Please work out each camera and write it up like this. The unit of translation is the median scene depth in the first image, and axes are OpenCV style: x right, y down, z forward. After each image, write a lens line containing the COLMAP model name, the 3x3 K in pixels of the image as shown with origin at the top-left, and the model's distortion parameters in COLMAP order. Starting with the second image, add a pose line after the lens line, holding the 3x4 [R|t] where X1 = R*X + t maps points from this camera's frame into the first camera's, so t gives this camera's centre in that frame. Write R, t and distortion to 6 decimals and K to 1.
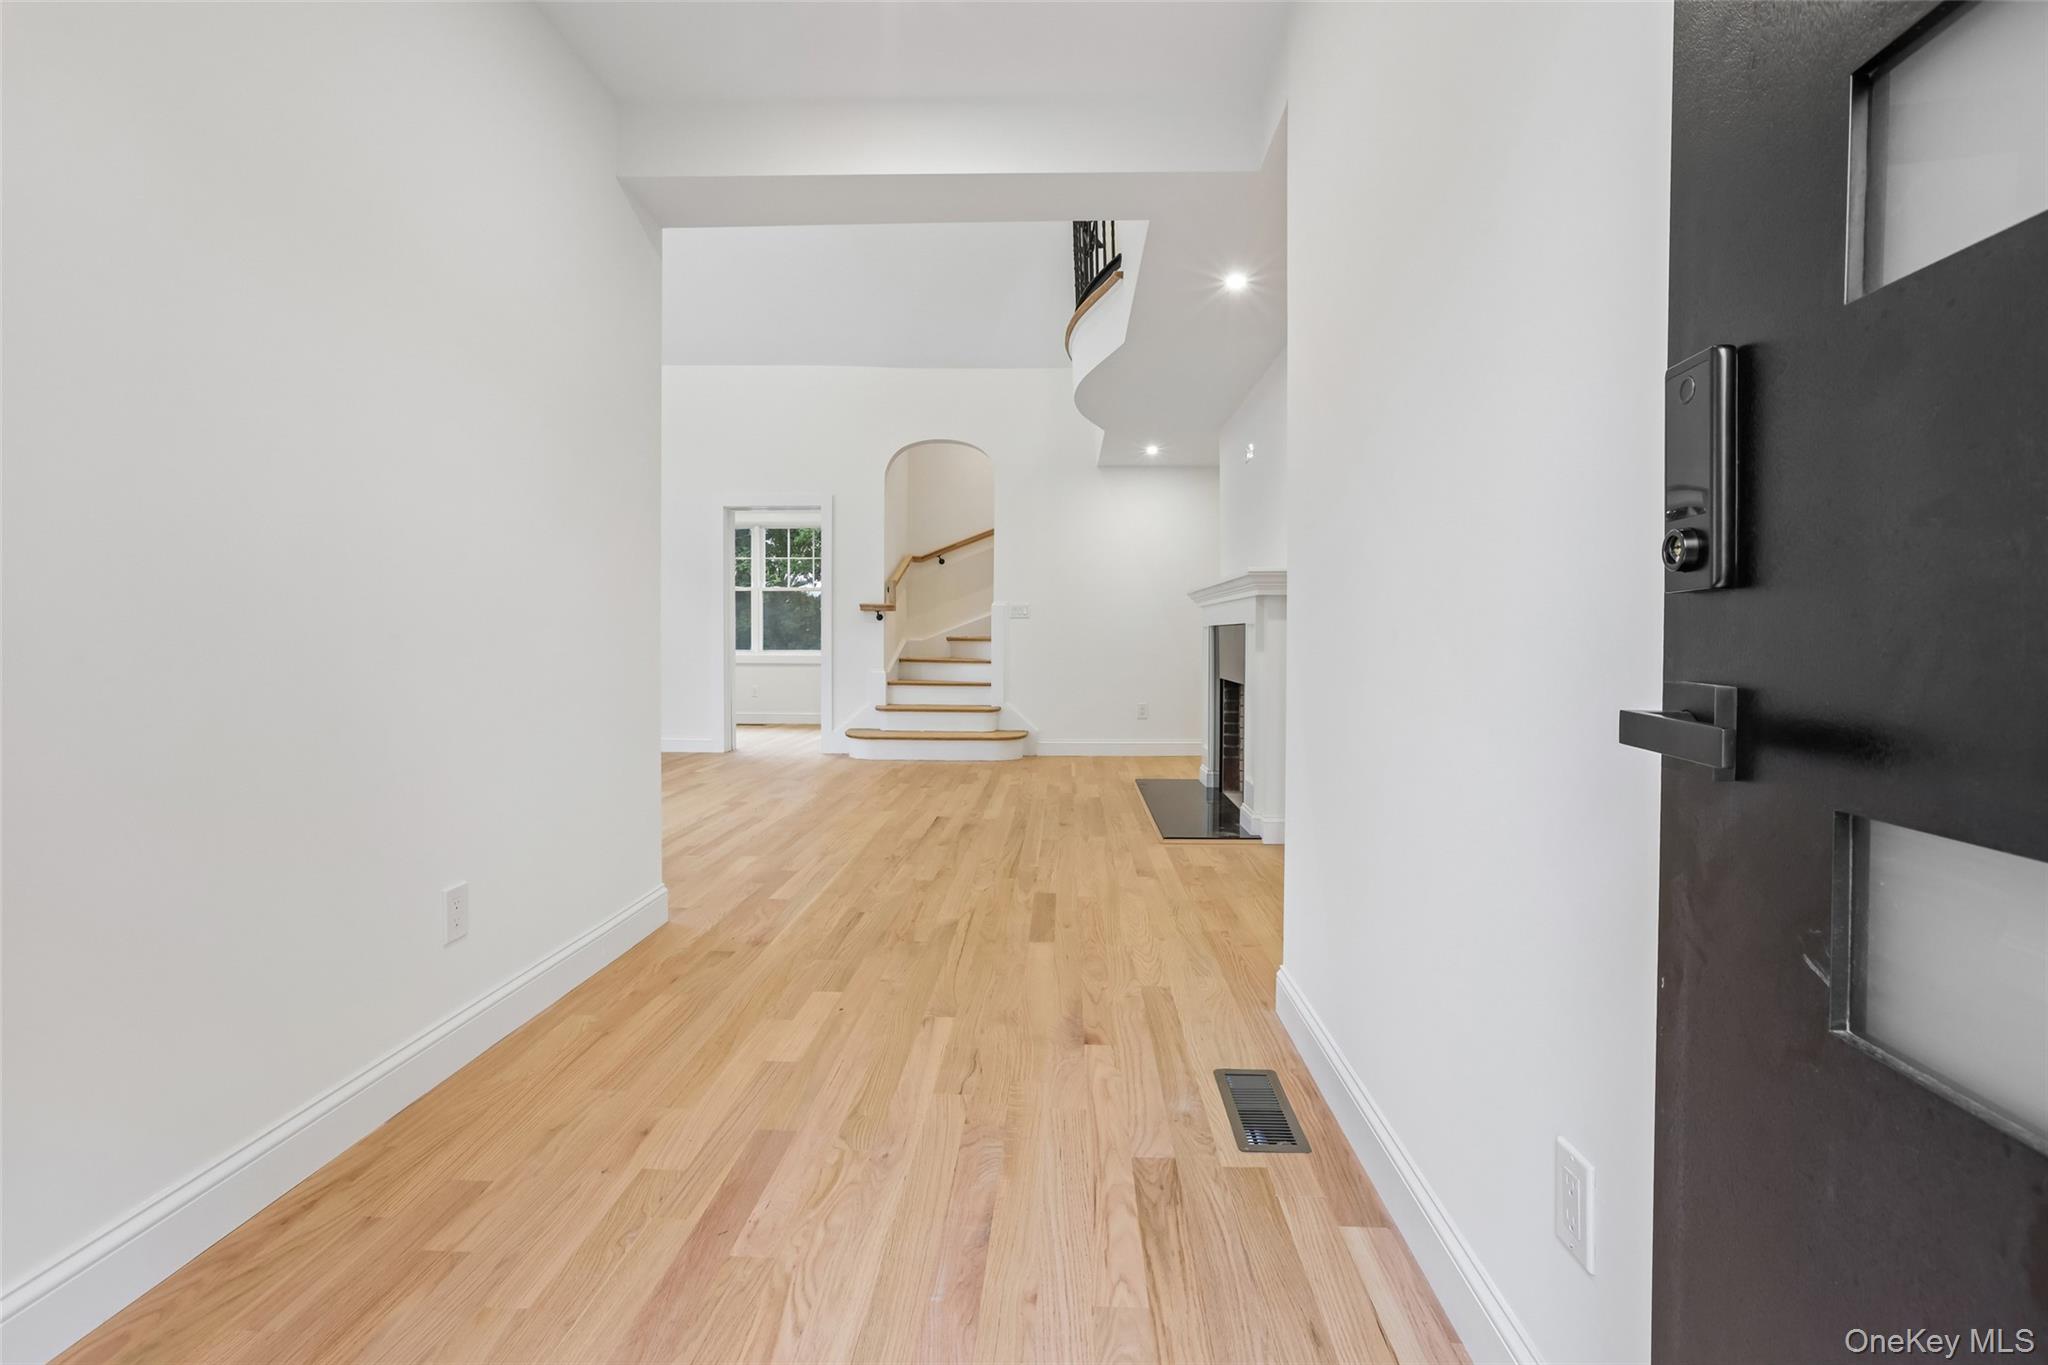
lens RADIAL K [[930.8, 0, 1020.0], [0, 930.8, 634.7], [0, 0, 1]] dist [-0.000196, 0.000017]
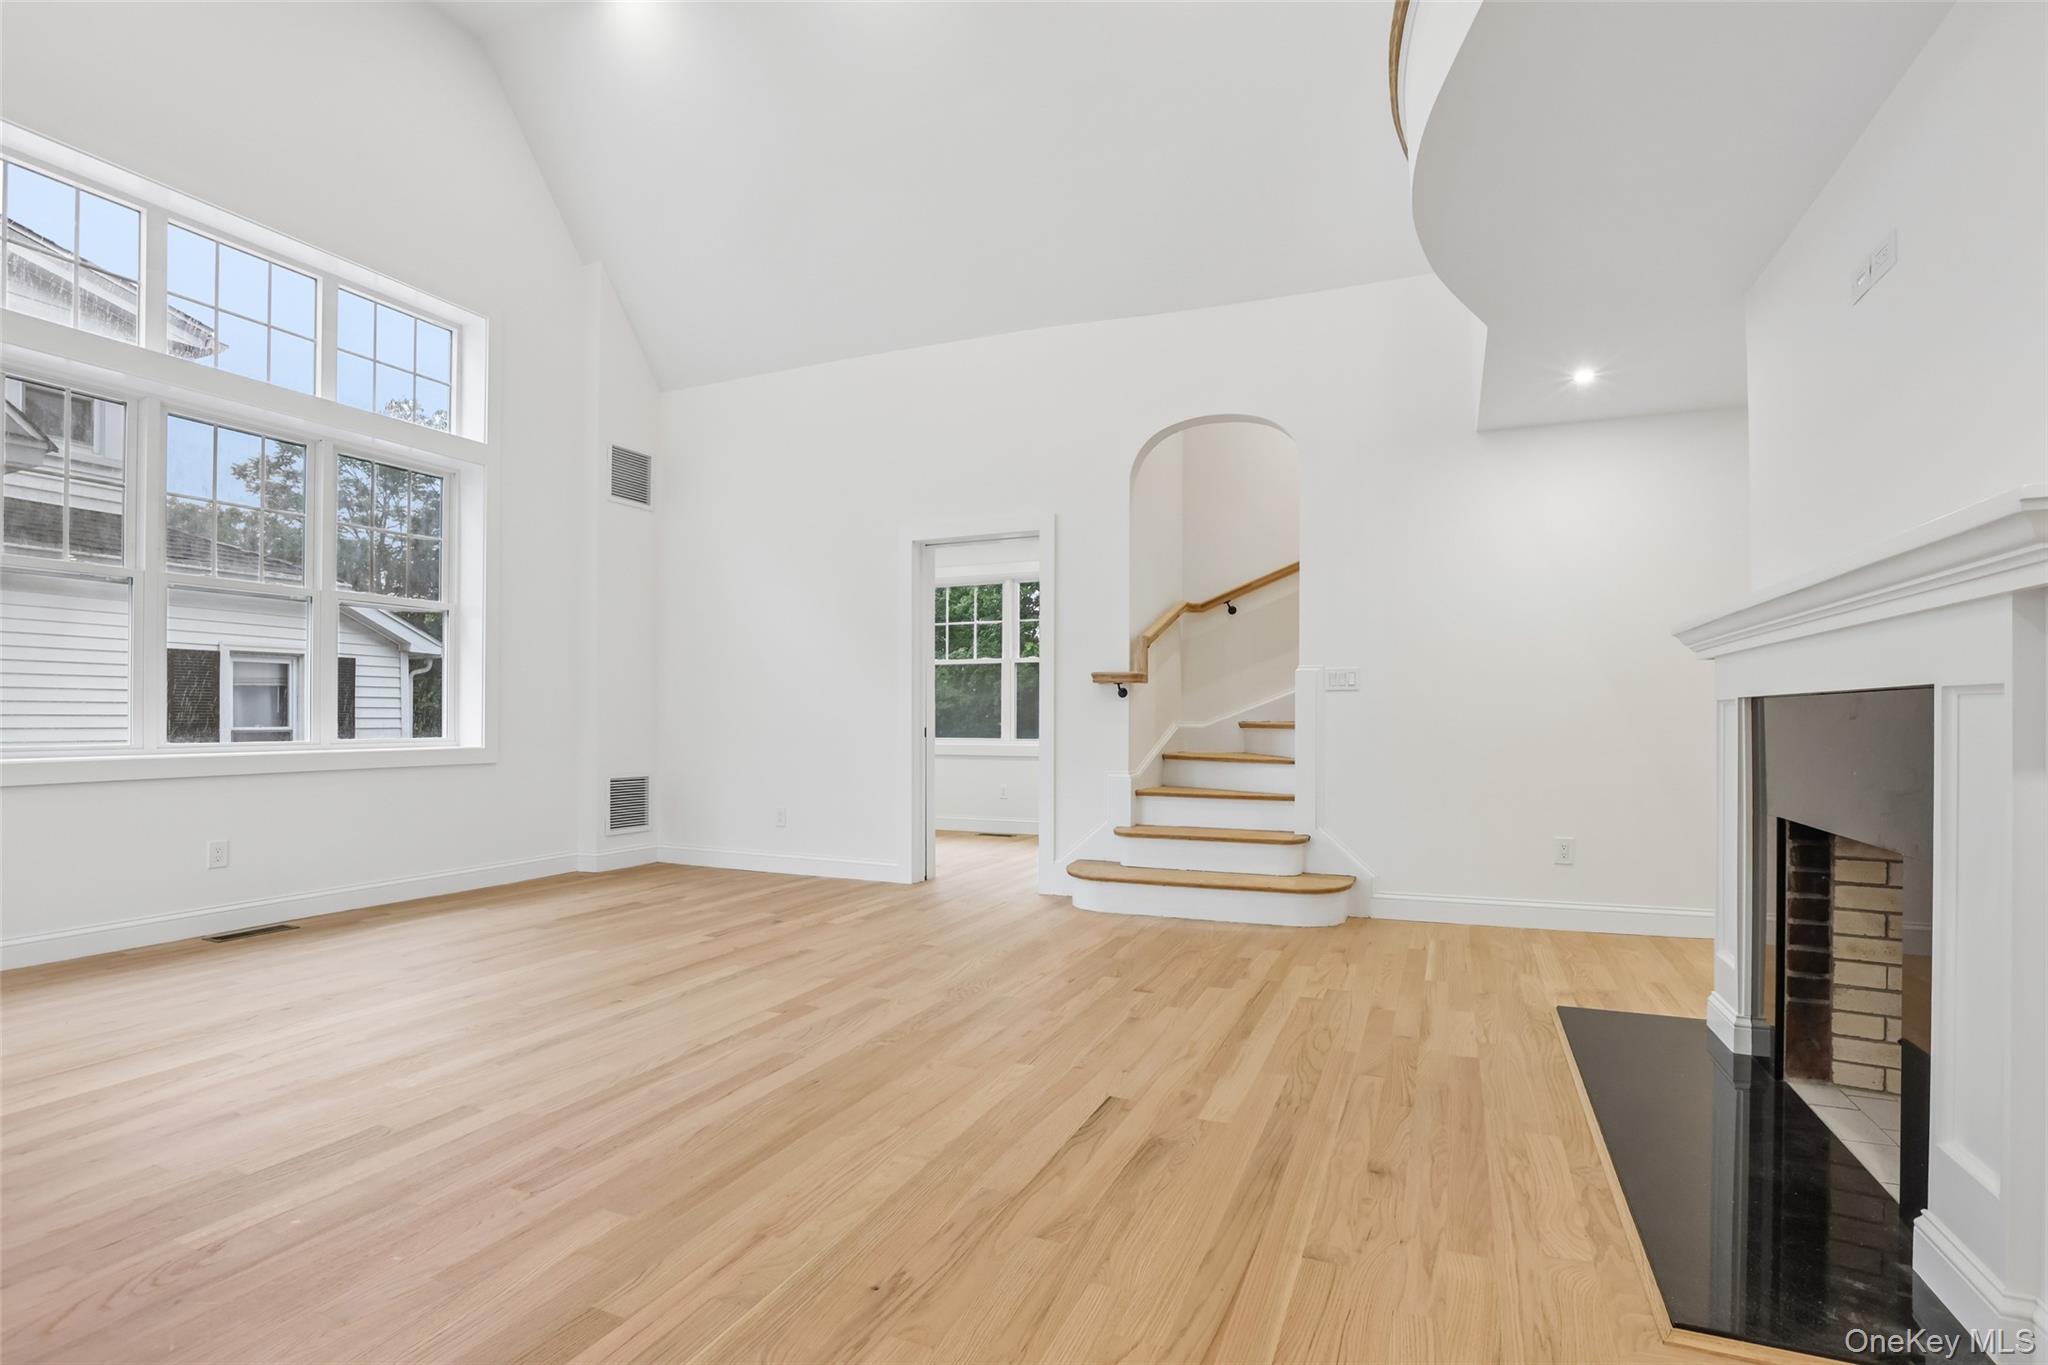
lens RADIAL K [[961.7, 0, 1037.5], [0, 961.7, 720.6], [0, 0, 1]] dist [-0.063442, 0.035412]
pose [[0.936115, -0.002747, -0.351684, 0.033338], [0.003610, 0.999992, 0.001799, -0.000351], [0.351676, -0.002954, 0.936117, 0.345923]]
